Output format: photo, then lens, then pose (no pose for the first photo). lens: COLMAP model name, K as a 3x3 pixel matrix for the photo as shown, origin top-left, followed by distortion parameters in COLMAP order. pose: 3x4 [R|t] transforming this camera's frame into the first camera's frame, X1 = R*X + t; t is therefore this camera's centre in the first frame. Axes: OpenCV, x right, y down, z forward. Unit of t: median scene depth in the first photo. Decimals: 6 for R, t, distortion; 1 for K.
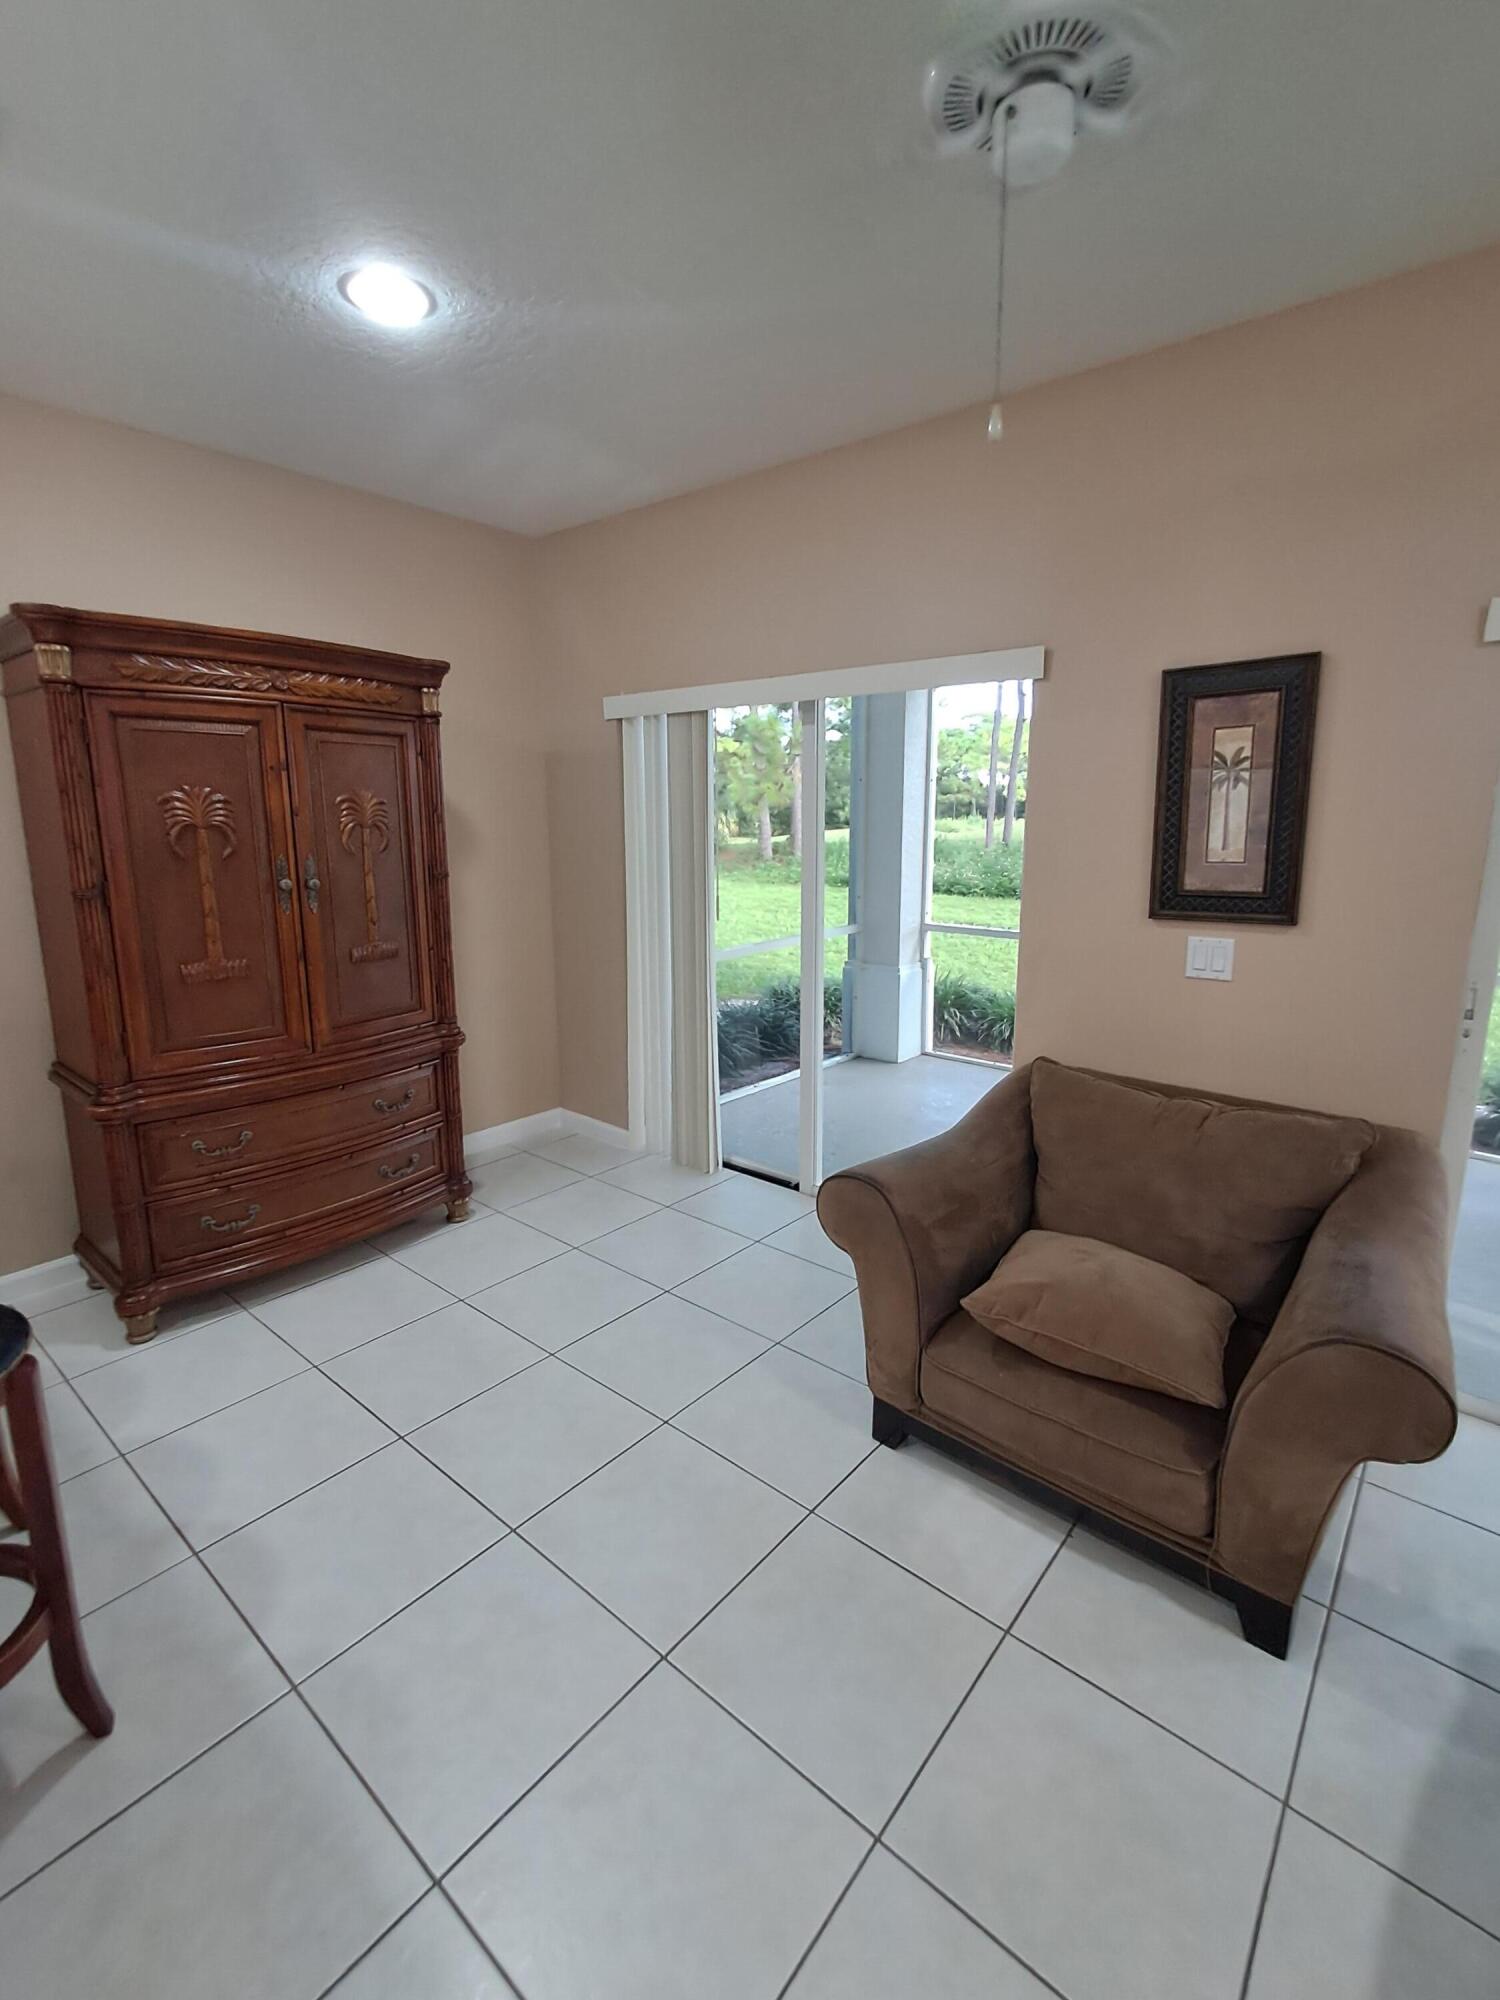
lens RADIAL K [[908.2, 0, 756.7], [0, 908.2, 985.8], [0, 0, 1]] dist [0.001107, 0.005777]
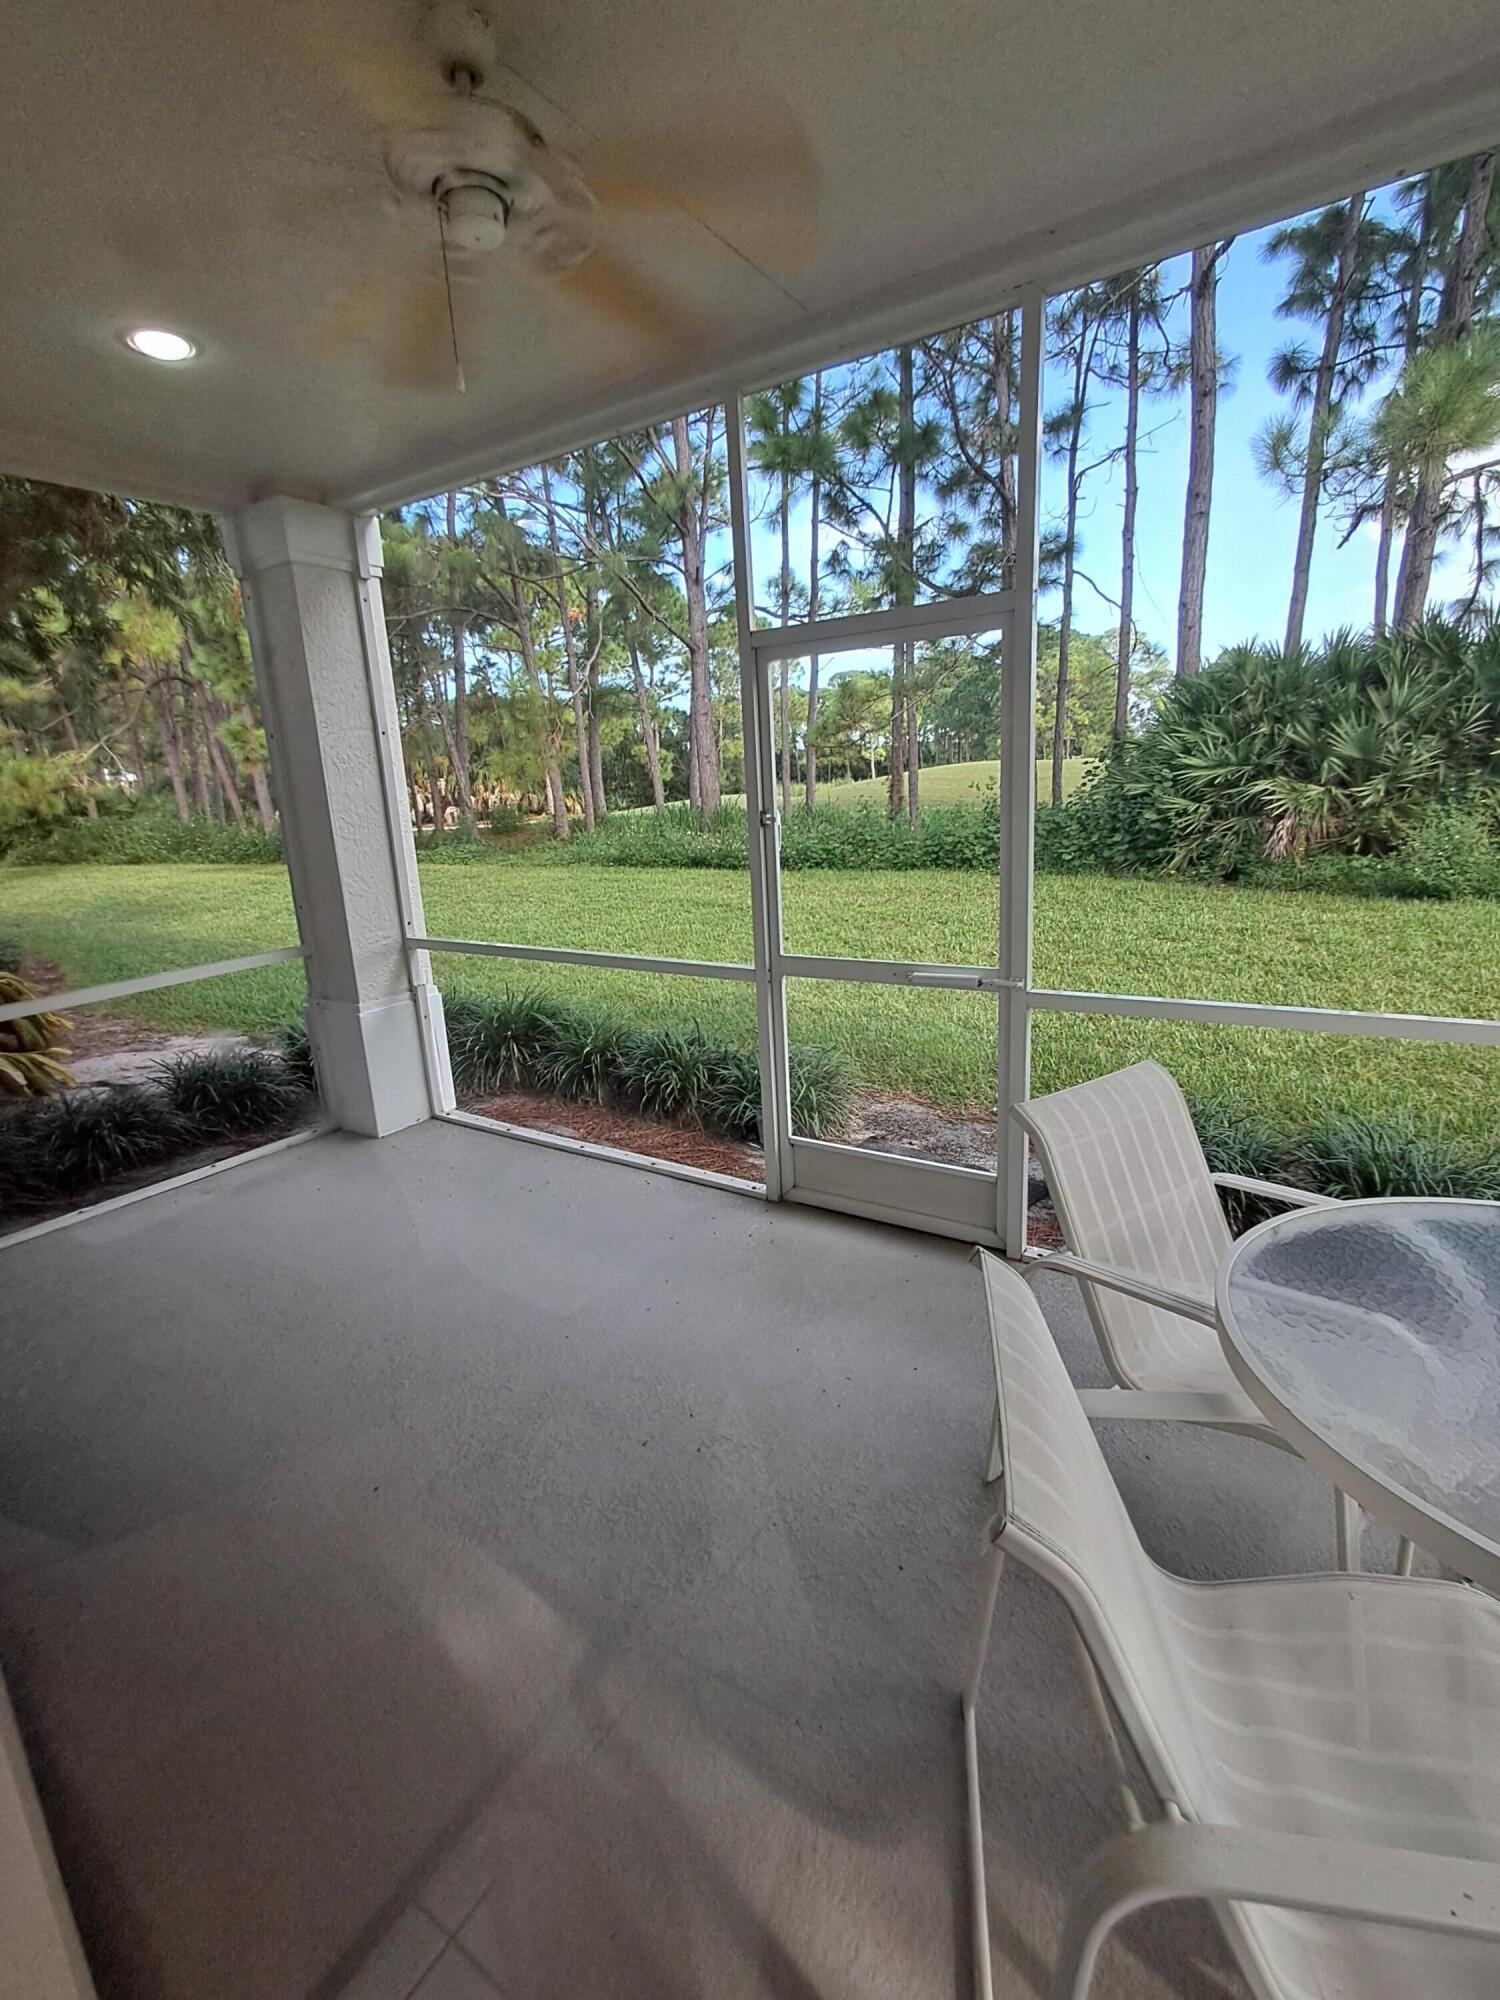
lens RADIAL K [[908.2, 0, 751.0], [0, 908.2, 995.1], [0, 0, 1]] dist [0.001107, 0.005777]
pose [[0.992459, -0.071664, 0.099449, 1.043395], [0.067499, 0.996720, 0.044636, -0.103613], [-0.102322, -0.037587, 0.994041, 0.733728]]
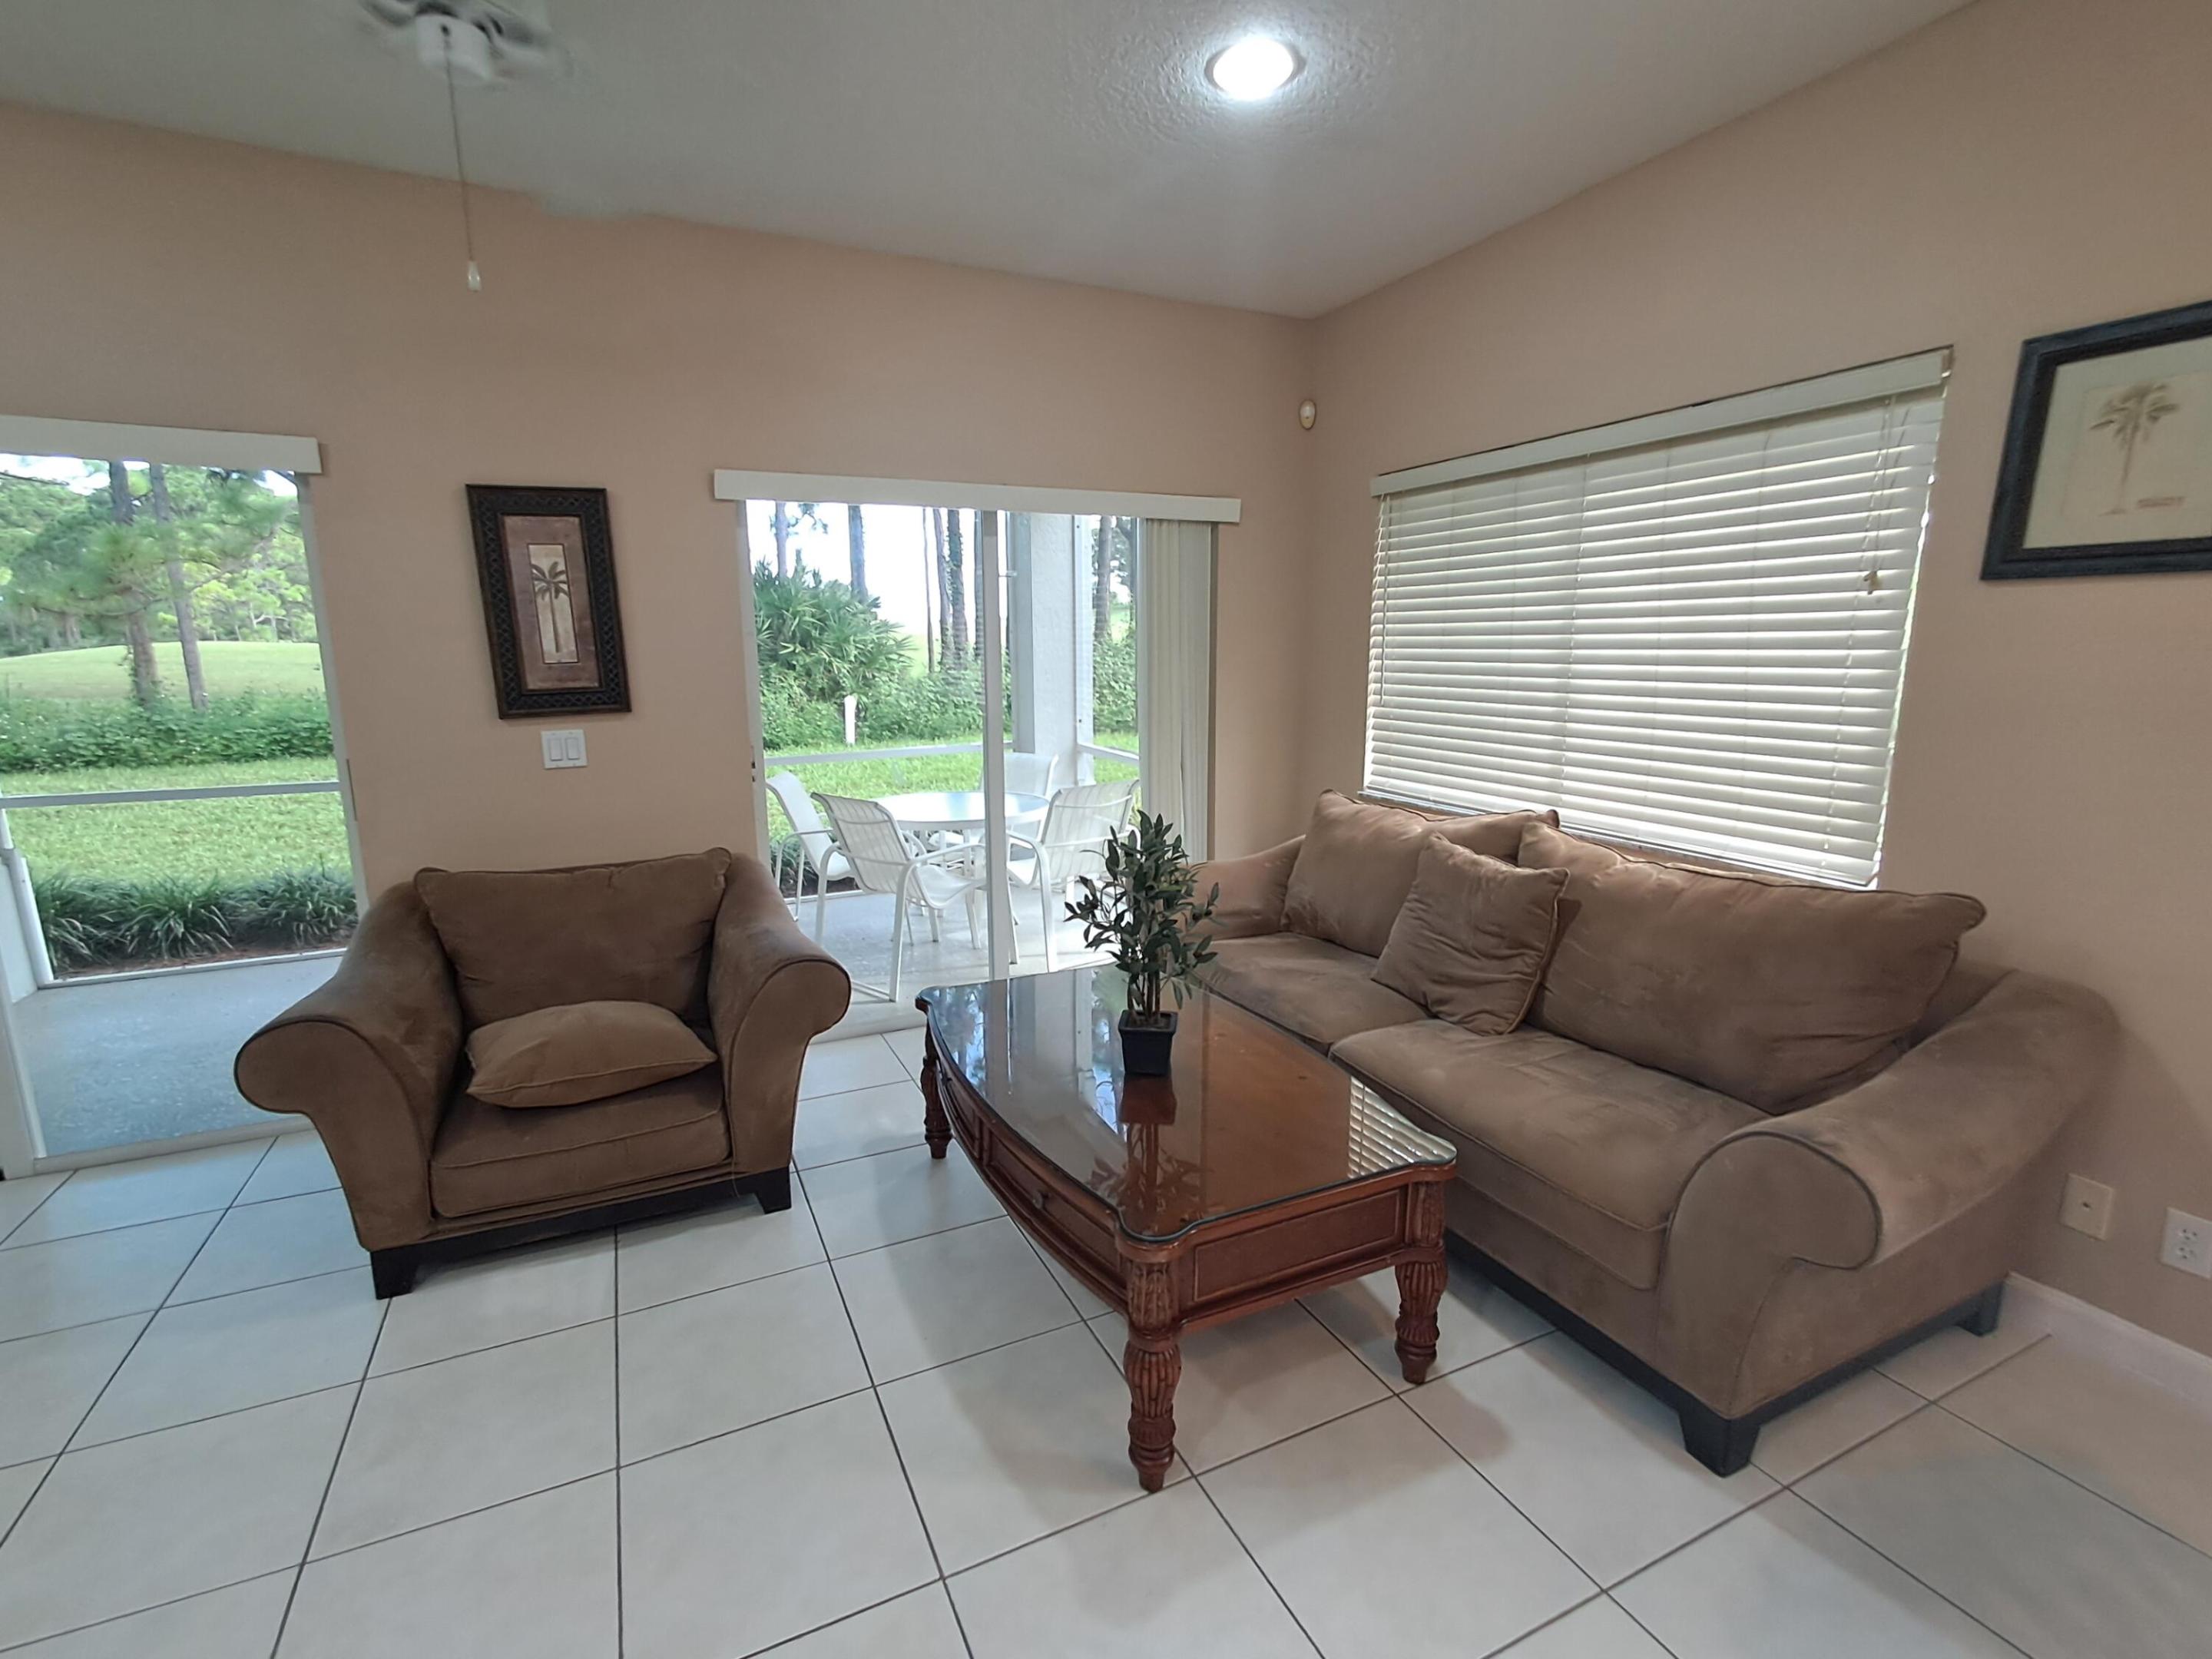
lens RADIAL K [[1004.5, 0, 1087.2], [0, 1004.5, 829.1], [0, 0, 1]] dist [0.001107, 0.005777]
pose [[0.426493, -0.168666, 0.888626, -0.381624], [0.178664, 0.978812, 0.100035, 0.063613], [-0.886669, 0.116102, 0.447591, -0.133300]]
